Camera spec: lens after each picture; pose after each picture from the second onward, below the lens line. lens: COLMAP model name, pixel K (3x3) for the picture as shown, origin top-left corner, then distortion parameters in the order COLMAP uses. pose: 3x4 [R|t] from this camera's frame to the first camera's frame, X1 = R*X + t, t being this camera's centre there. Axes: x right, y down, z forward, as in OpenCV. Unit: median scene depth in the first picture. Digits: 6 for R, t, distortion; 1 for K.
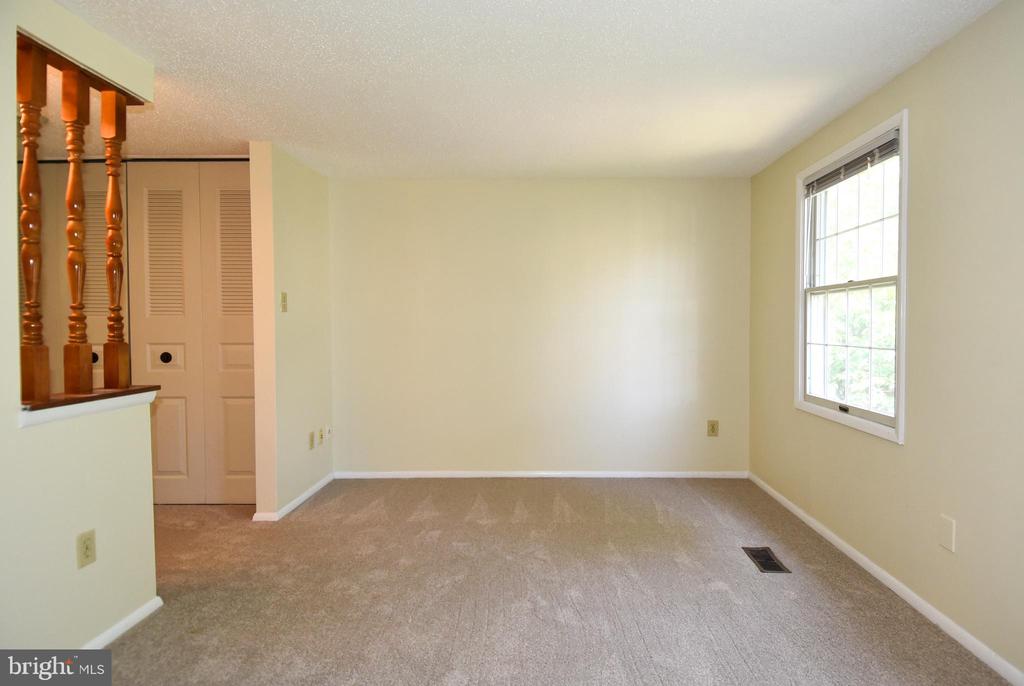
lens RADIAL K [[526.0, 0, 547.0], [0, 526.0, 339.4], [0, 0, 1]] dist [0.030872, -0.036552]
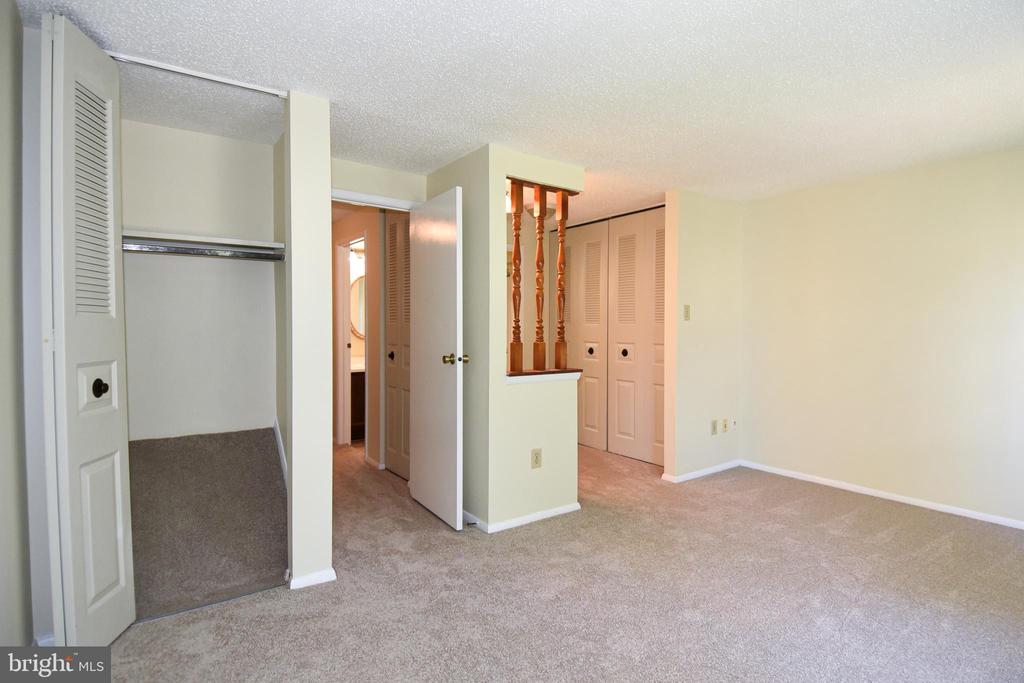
lens RADIAL K [[526.0, 0, 547.0], [0, 526.0, 337.9], [0, 0, 1]] dist [0.030872, -0.036552]
pose [[0.606005, 0.018031, -0.795256, 0.462499], [-0.022641, 0.999729, 0.005414, -0.013562], [0.795138, 0.014725, 0.606249, -0.043303]]
